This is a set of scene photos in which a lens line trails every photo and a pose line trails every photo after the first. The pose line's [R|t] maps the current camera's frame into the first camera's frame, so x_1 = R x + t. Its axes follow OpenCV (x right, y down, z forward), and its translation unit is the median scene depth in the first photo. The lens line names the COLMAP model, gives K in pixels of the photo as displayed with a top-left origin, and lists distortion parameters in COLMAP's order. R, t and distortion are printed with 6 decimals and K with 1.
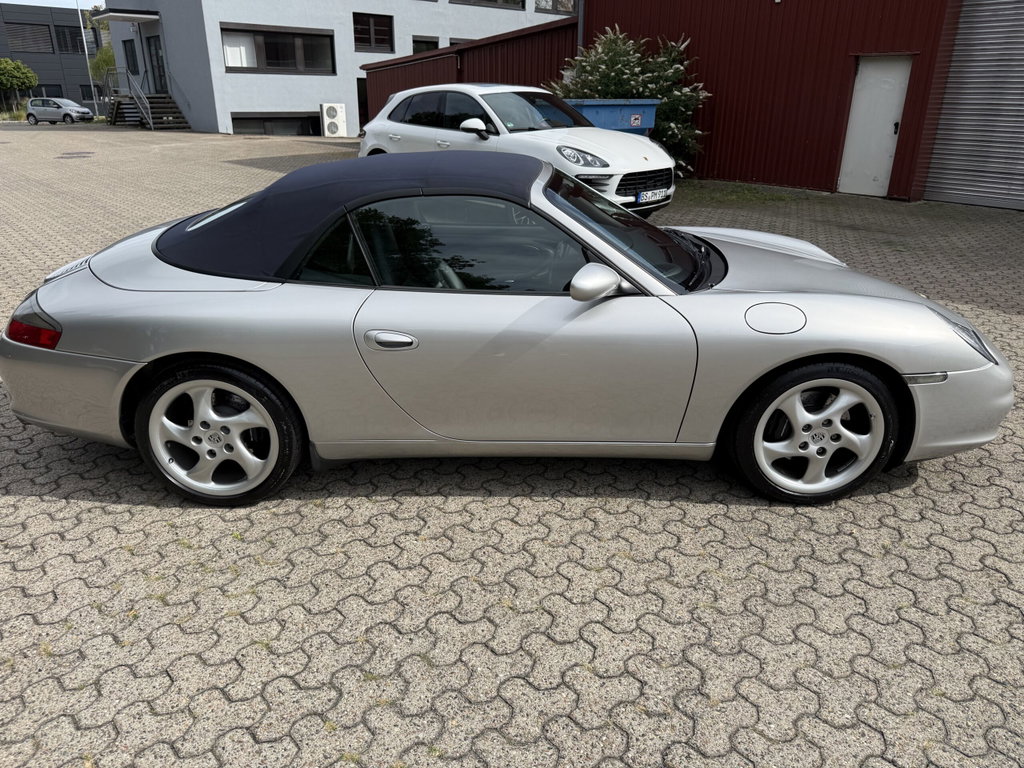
lens RADIAL K [[729.6, 0, 507.9], [0, 729.6, 382.8], [0, 0, 1]] dist [0.009029, -0.017322]
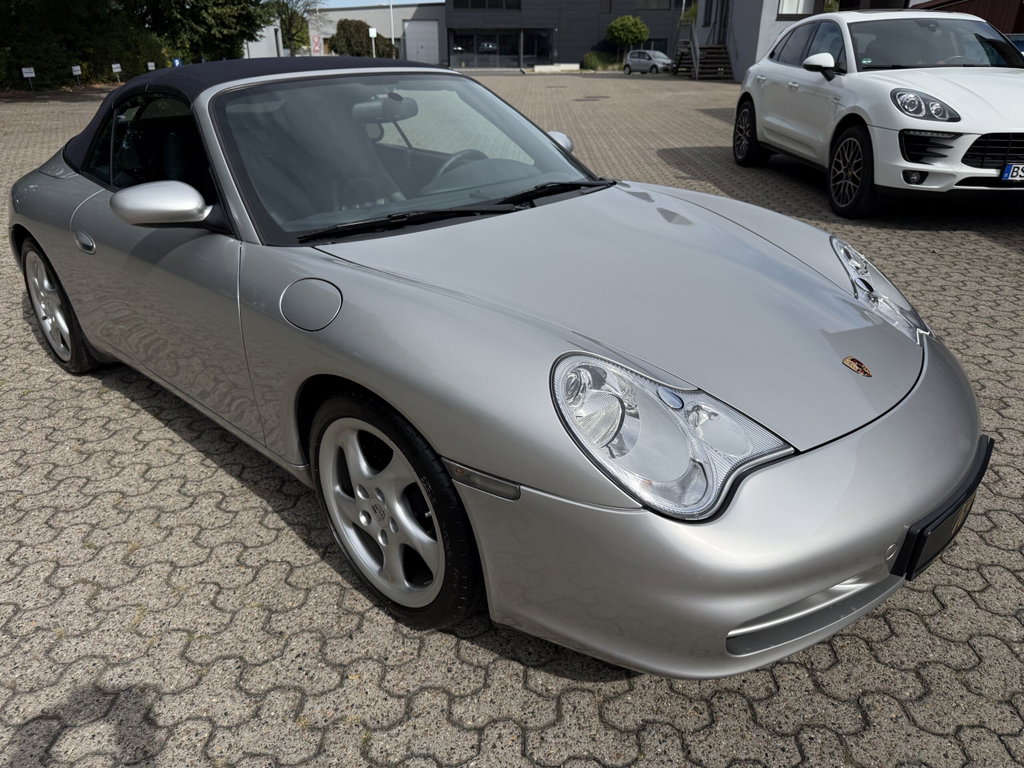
lens RADIAL K [[729.6, 0, 511.5], [0, 729.6, 384.3], [0, 0, 1]] dist [0.009029, -0.017322]
pose [[0.730265, 0.278404, -0.623863, 0.295643], [-0.245069, 0.959172, 0.141172, -0.049661], [0.637695, 0.049796, 0.768678, 0.203112]]
